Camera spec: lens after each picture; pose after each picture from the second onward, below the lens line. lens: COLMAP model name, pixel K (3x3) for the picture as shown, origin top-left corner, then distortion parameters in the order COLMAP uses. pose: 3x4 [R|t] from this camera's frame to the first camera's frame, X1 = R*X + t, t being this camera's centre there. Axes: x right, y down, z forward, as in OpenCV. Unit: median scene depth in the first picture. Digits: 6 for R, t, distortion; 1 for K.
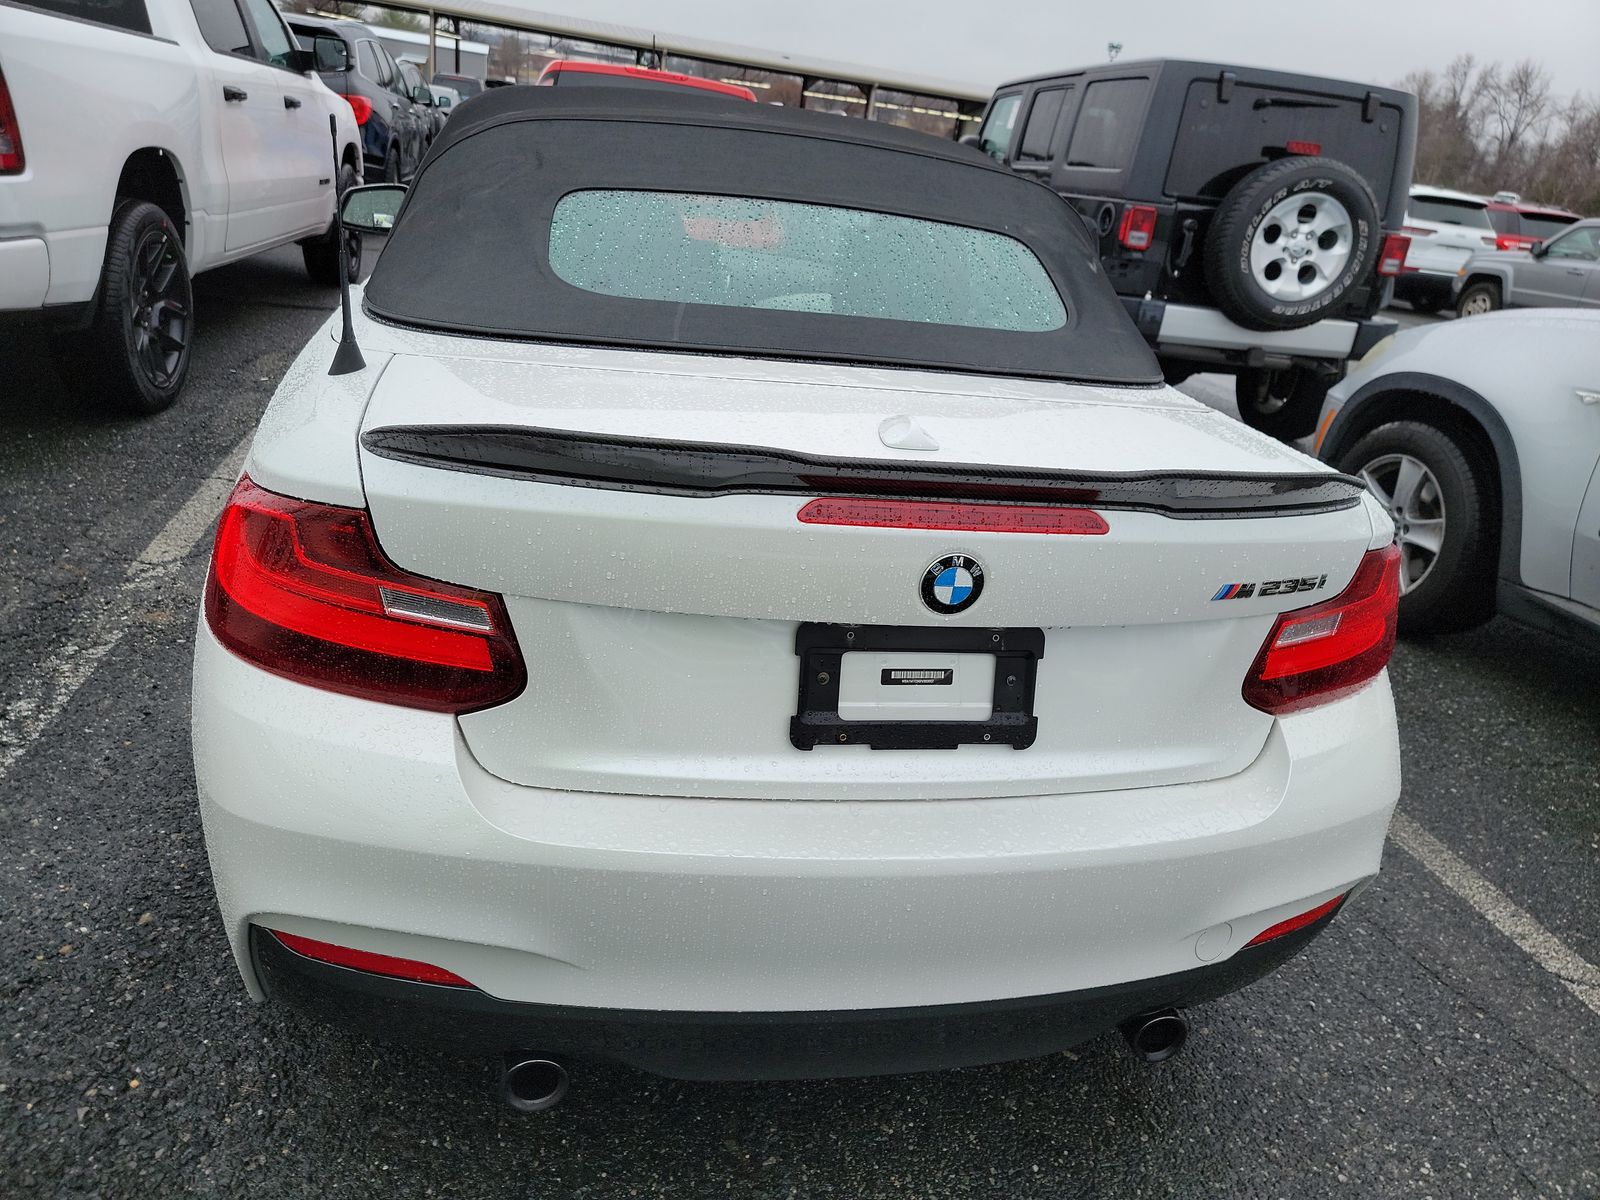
lens RADIAL K [[1128.9, 0, 798.5], [0, 1128.9, 596.4], [0, 0, 1]] dist [0.041694, -0.027812]
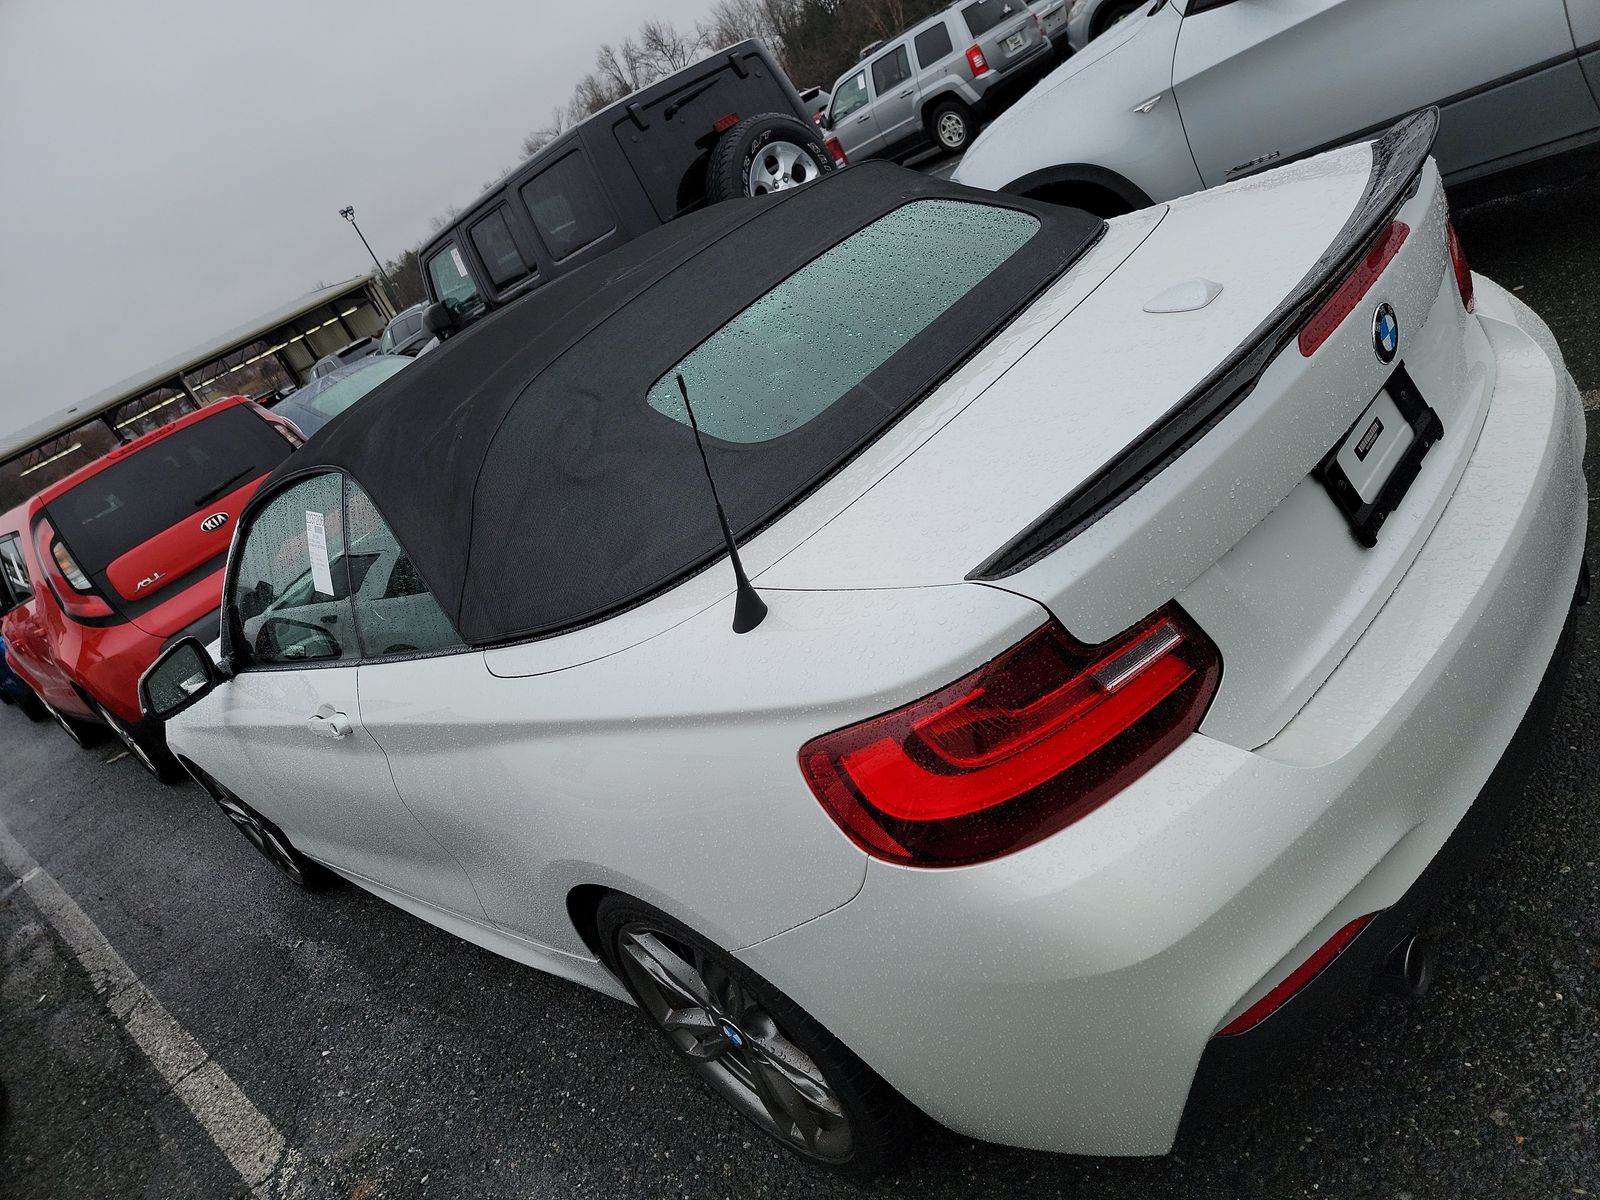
lens RADIAL K [[1128.9, 0, 788.9], [0, 1128.9, 631.0], [0, 0, 1]] dist [0.041694, -0.027812]
pose [[0.668812, -0.666849, 0.328638, -0.209406], [0.687304, 0.723125, 0.068582, -0.071136], [-0.283380, 0.180005, 0.941963, 0.034957]]
